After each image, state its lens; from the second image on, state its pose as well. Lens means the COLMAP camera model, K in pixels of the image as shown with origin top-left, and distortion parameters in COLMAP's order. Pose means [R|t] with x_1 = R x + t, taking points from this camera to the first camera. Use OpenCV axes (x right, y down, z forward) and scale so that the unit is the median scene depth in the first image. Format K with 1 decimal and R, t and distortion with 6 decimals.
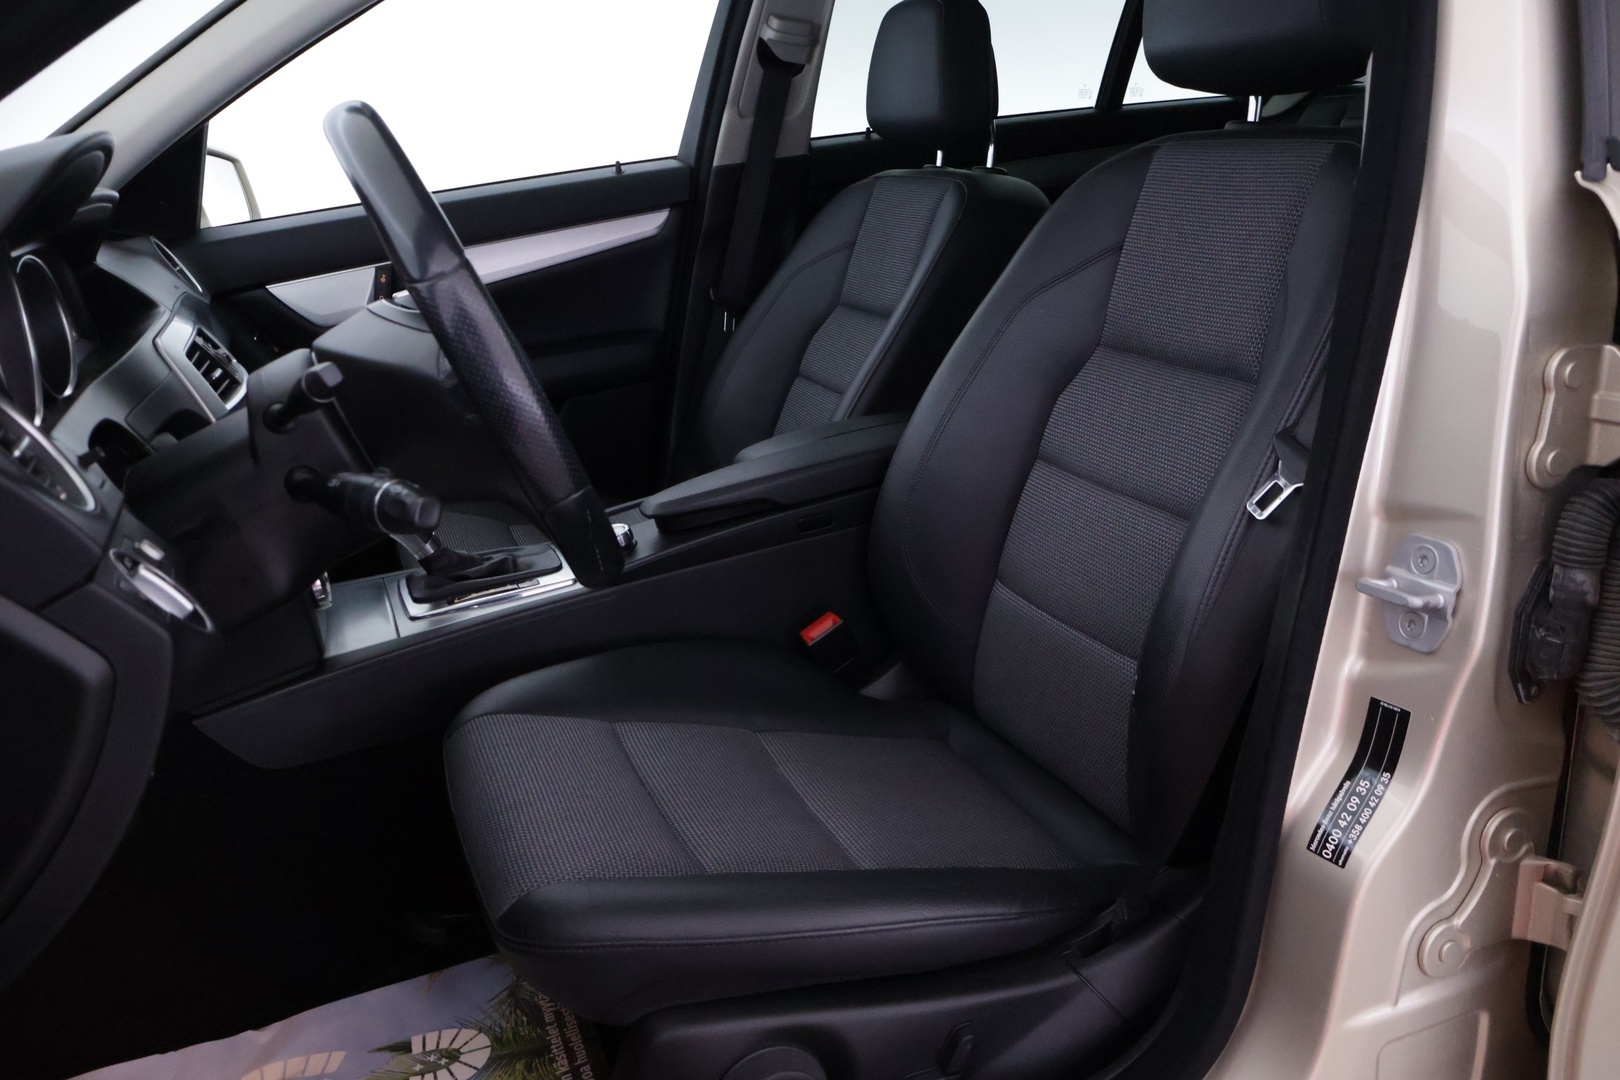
lens RADIAL K [[1332.0, 0, 815.6], [0, 1332.0, 541.7], [0, 0, 1]] dist [-0.020847, 0.018510]
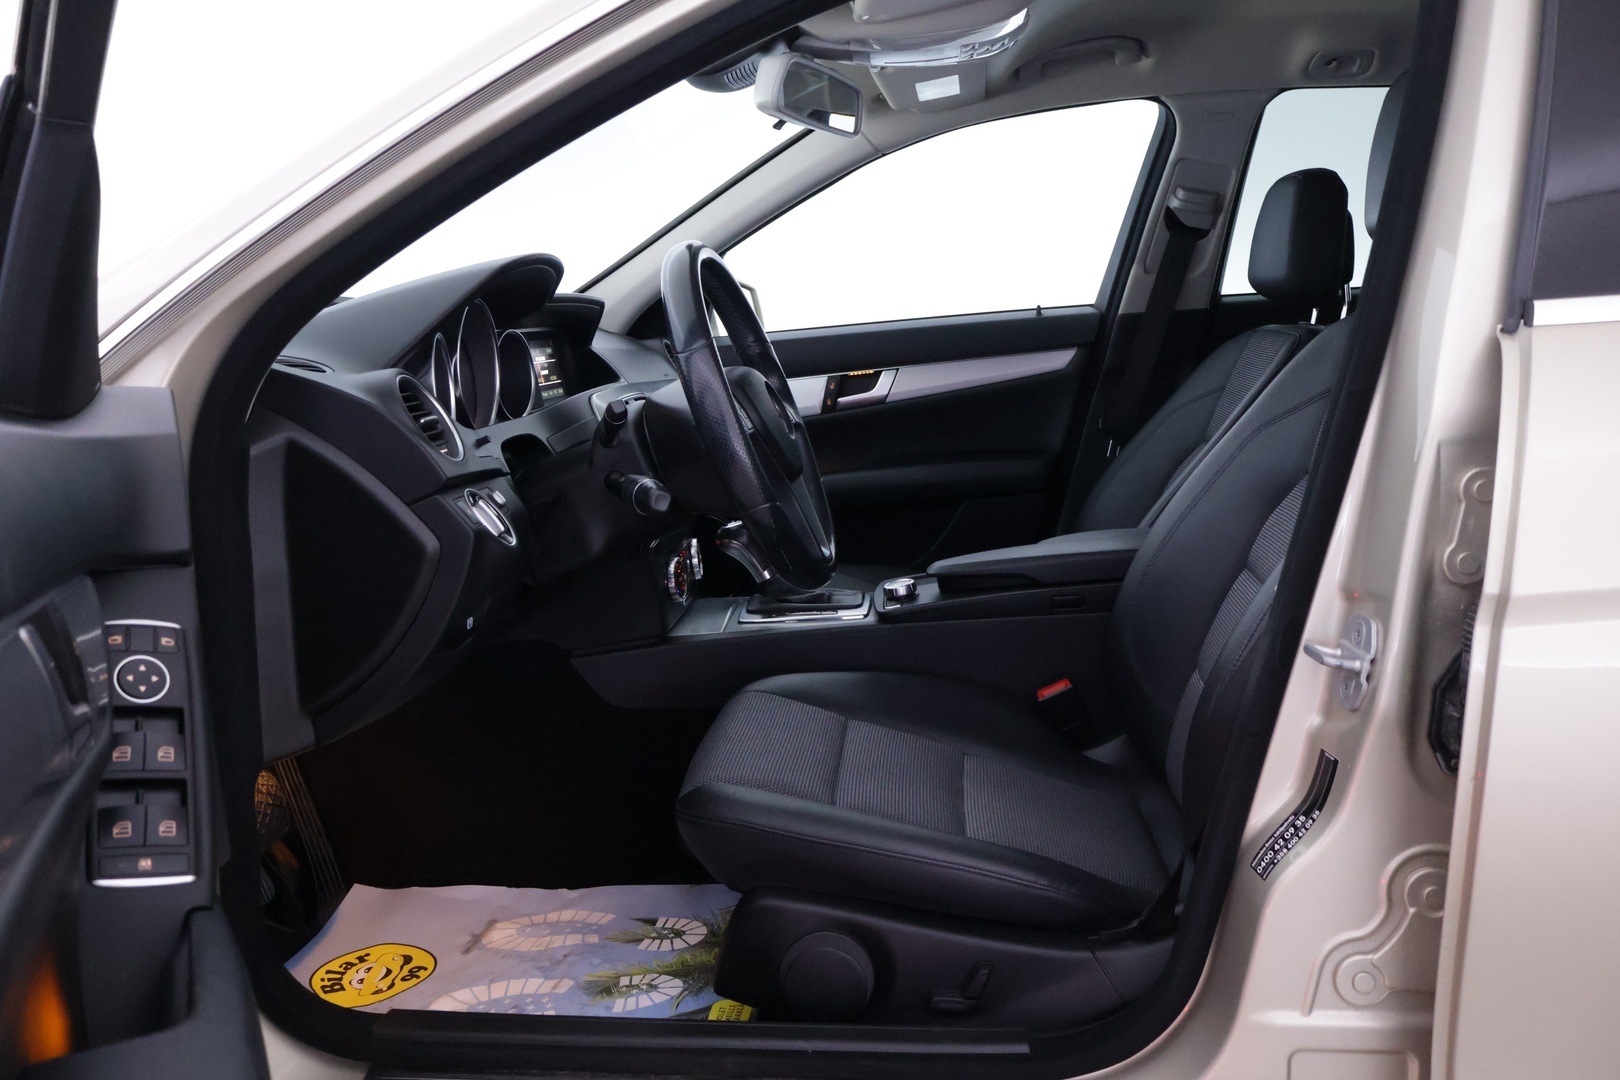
lens RADIAL K [[1332.0, 0, 800.2], [0, 1332.0, 536.3], [0, 0, 1]] dist [-0.020847, 0.018510]
pose [[0.897689, 0.125351, -0.422423, 0.283758], [-0.173043, 0.981951, -0.076346, 0.060610], [0.405228, 0.141632, 0.903178, -0.175143]]
